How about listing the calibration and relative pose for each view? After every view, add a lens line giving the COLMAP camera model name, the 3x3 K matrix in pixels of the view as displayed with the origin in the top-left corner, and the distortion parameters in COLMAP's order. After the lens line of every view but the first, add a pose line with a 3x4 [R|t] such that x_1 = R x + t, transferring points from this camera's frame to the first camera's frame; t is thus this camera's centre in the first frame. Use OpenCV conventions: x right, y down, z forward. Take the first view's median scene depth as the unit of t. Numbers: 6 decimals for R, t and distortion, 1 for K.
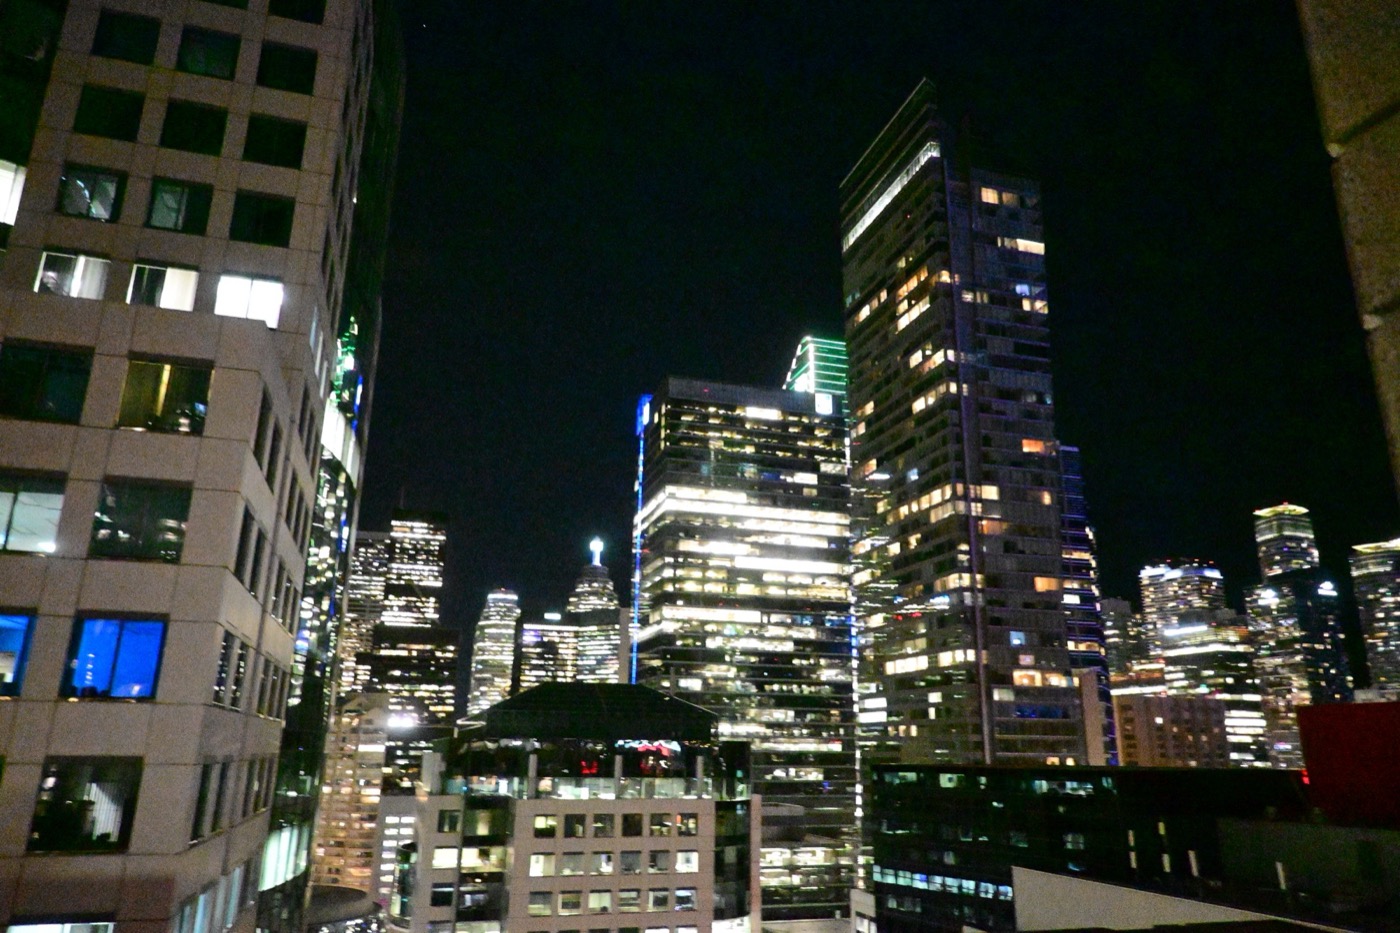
lens RADIAL K [[946.4, 0, 708.8], [0, 946.4, 458.3], [0, 0, 1]] dist [-0.002271, 0.000791]
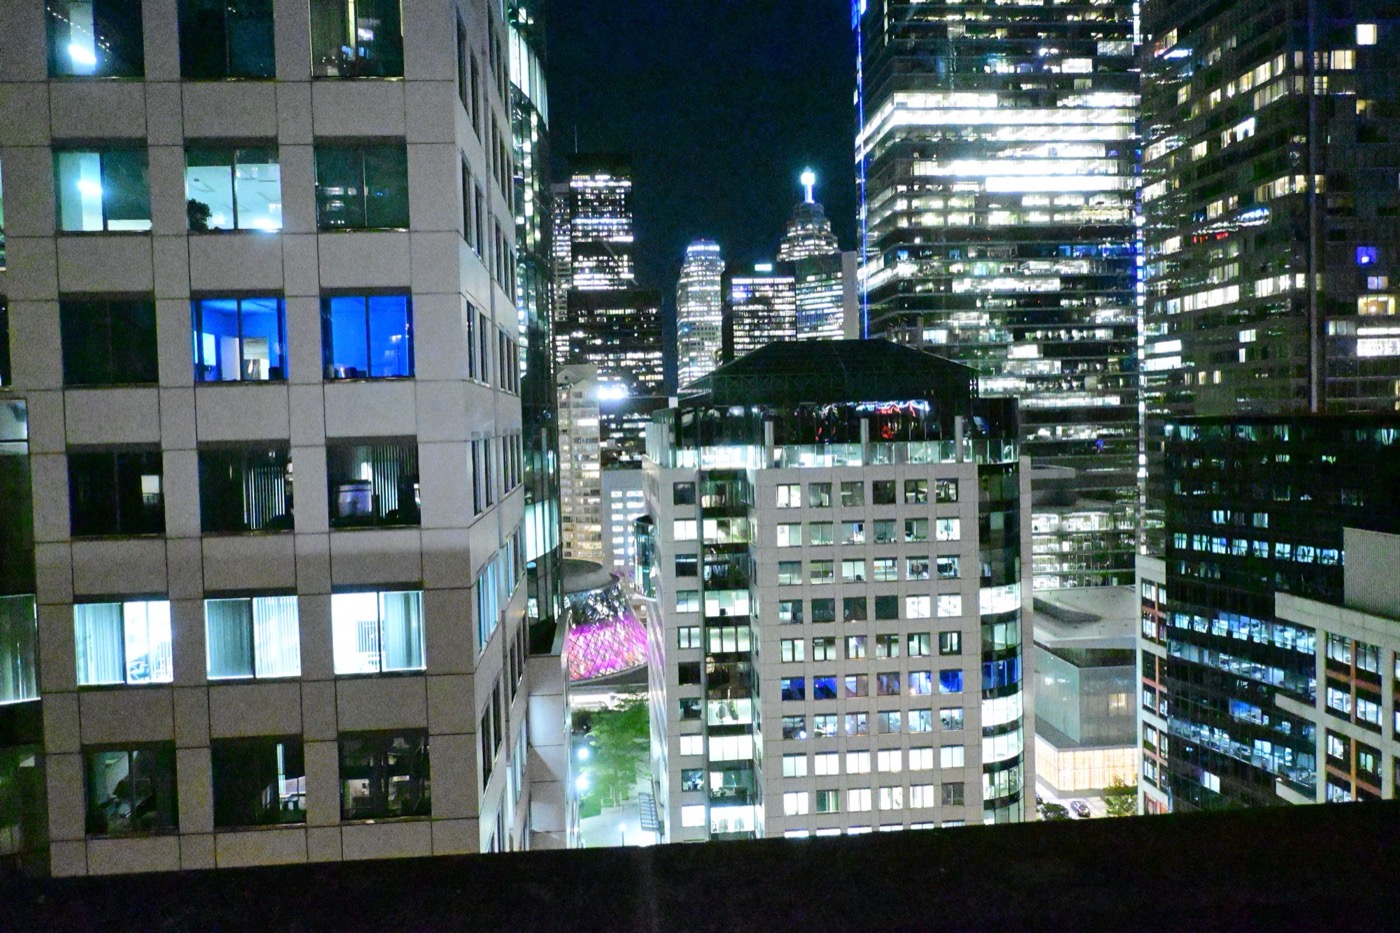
lens RADIAL K [[1121.2, 0, 711.2], [0, 1121.2, 461.2], [0, 0, 1]] dist [-0.003991, -0.002437]
pose [[0.976866, -0.029783, -0.211767, -0.007056], [0.098775, 0.941134, 0.323279, 0.000187], [0.189673, -0.336718, 0.922304, -0.000140]]
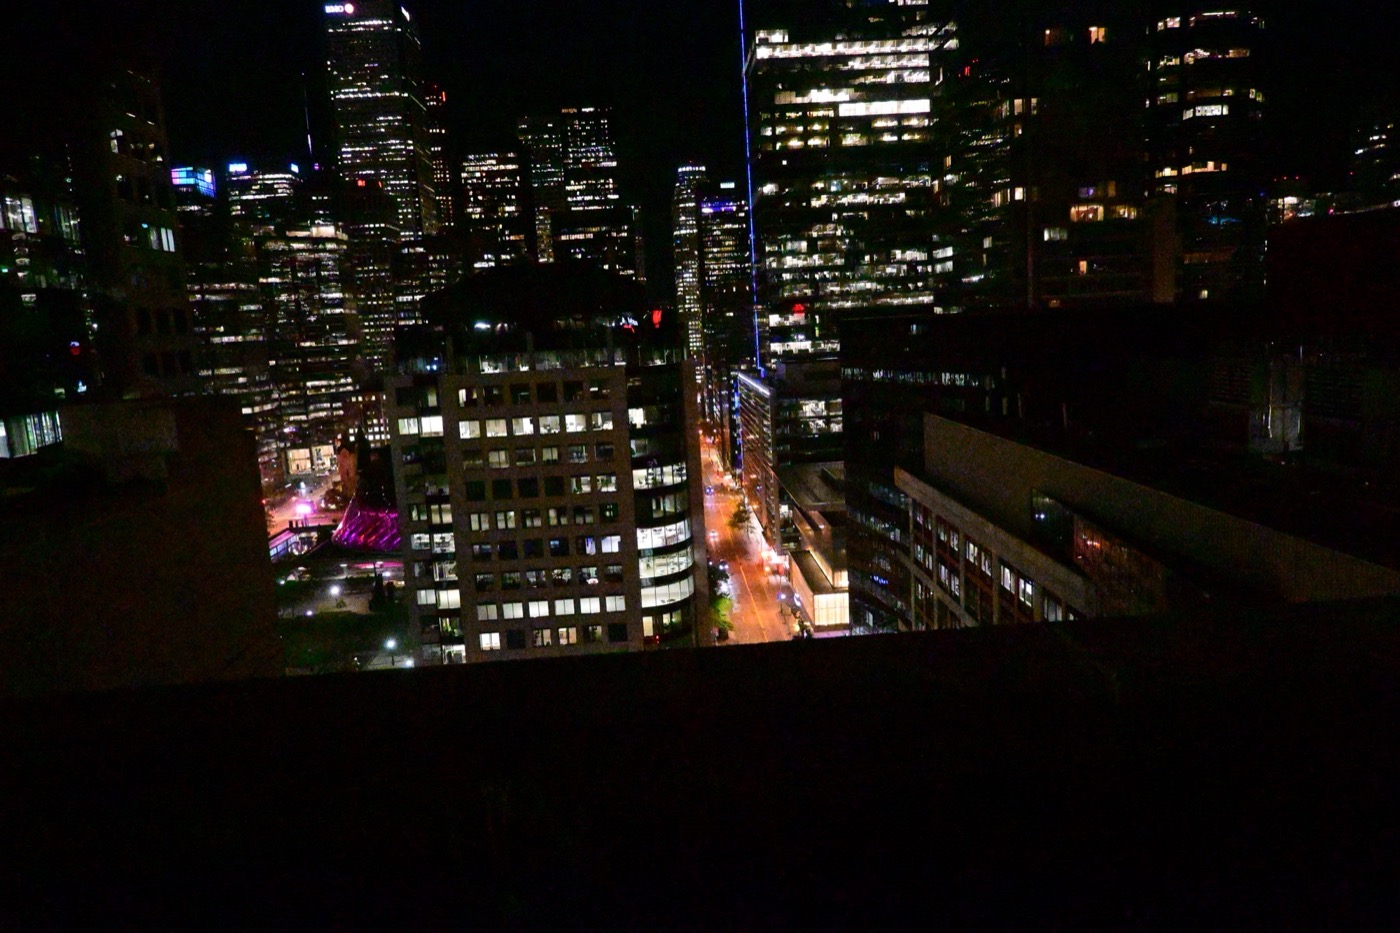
lens RADIAL K [[946.4, 0, 702.0], [0, 946.4, 465.4], [0, 0, 1]] dist [-0.002271, 0.000791]
pose [[0.966518, -0.026007, -0.255276, 0.174383], [0.136858, 0.893783, 0.427108, 0.009844], [0.217054, -0.447744, 0.867417, 0.025116]]
